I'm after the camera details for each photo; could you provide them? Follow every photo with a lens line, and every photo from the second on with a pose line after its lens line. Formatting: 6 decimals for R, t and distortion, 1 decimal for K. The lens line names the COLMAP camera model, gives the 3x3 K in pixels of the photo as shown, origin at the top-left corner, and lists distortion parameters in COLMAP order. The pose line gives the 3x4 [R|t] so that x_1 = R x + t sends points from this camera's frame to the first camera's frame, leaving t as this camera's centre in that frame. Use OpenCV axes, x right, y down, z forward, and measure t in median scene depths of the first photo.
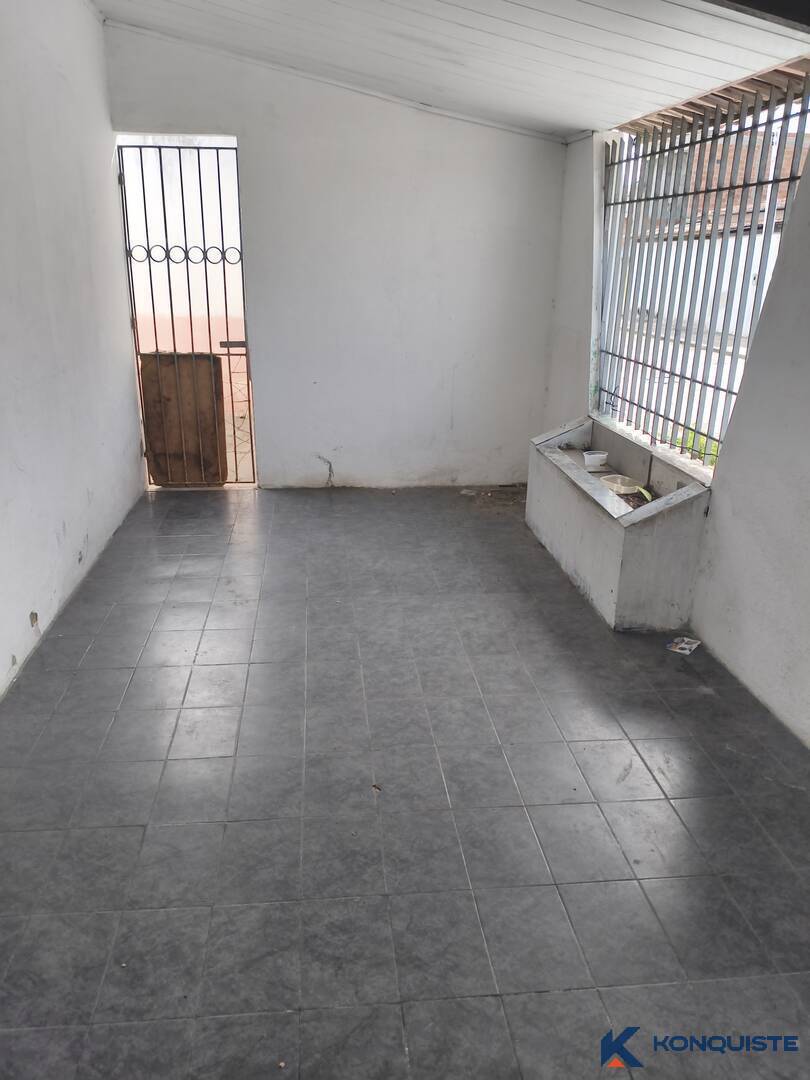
lens RADIAL K [[839.5, 0, 408.3], [0, 839.5, 542.1], [0, 0, 1]] dist [0.050092, -0.060442]
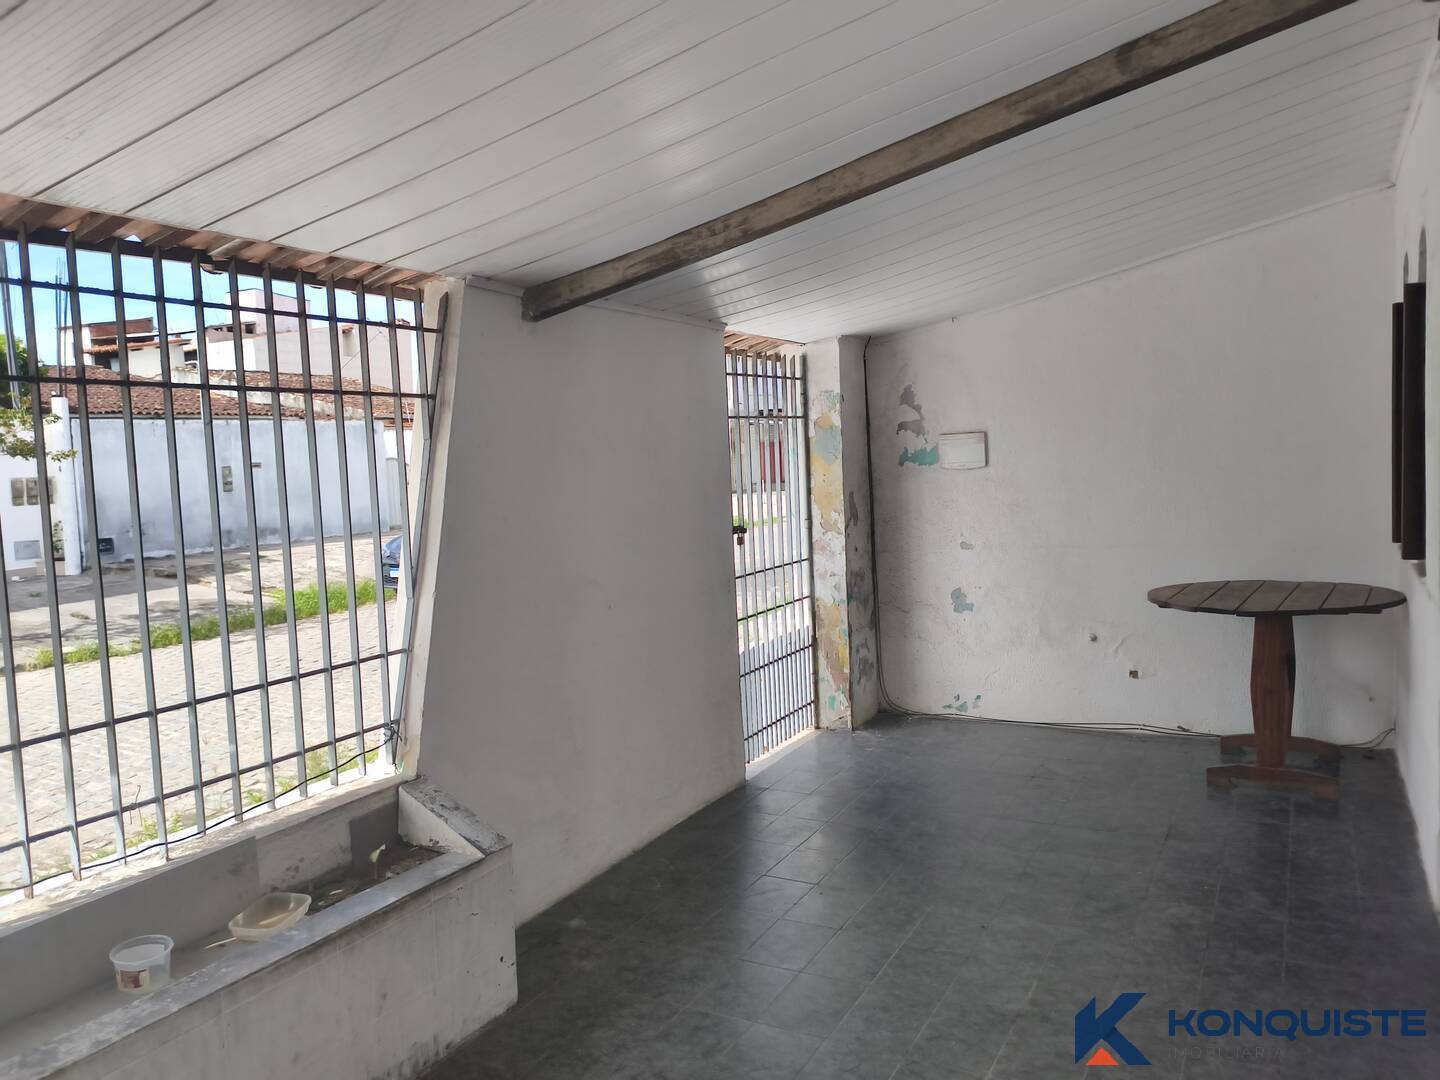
lens RADIAL K [[1119.3, 0, 722.2], [0, 1119.3, 539.8], [0, 0, 1]] dist [0.050092, -0.060442]
pose [[-0.831966, -0.028990, 0.554069, -0.249510], [0.198468, 0.917007, 0.345990, -0.336135], [-0.518115, 0.397817, -0.757165, 0.950345]]
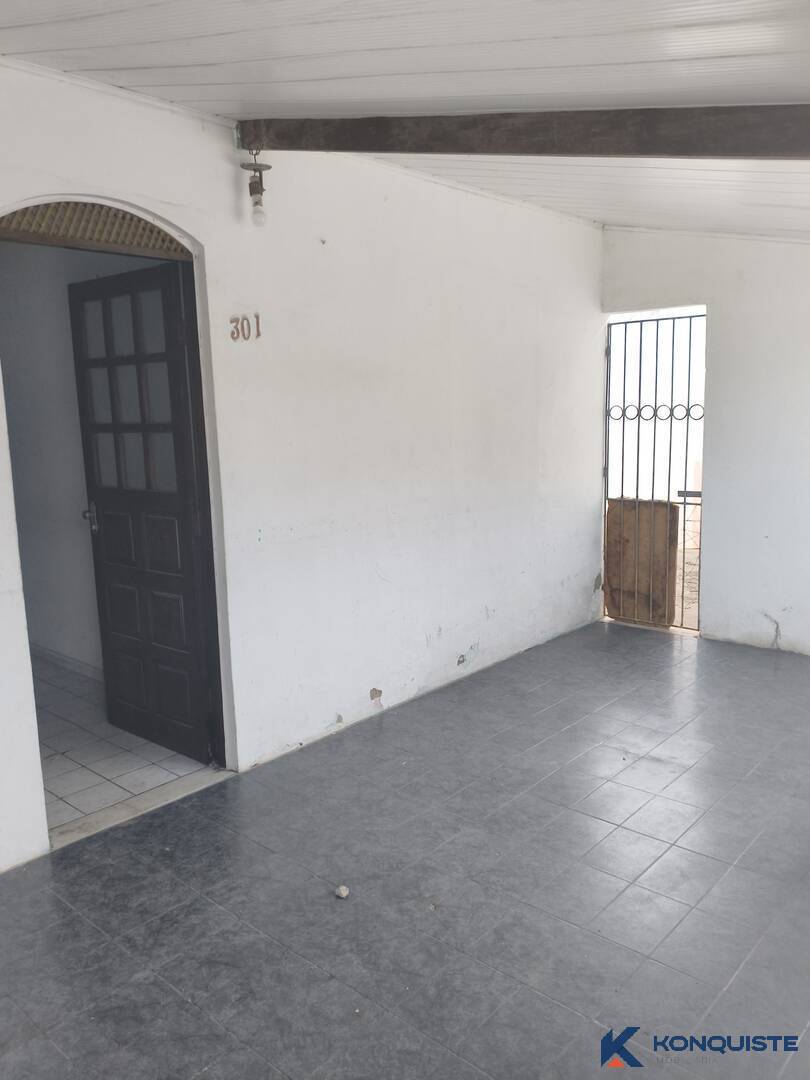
lens RADIAL K [[839.5, 0, 407.5], [0, 839.5, 541.5], [0, 0, 1]] dist [0.050092, -0.060442]
pose [[0.676174, 0.091807, -0.730999, 0.314866], [-0.204519, 0.976599, -0.066528, -0.038698], [0.707786, 0.194487, 0.679127, 0.068194]]
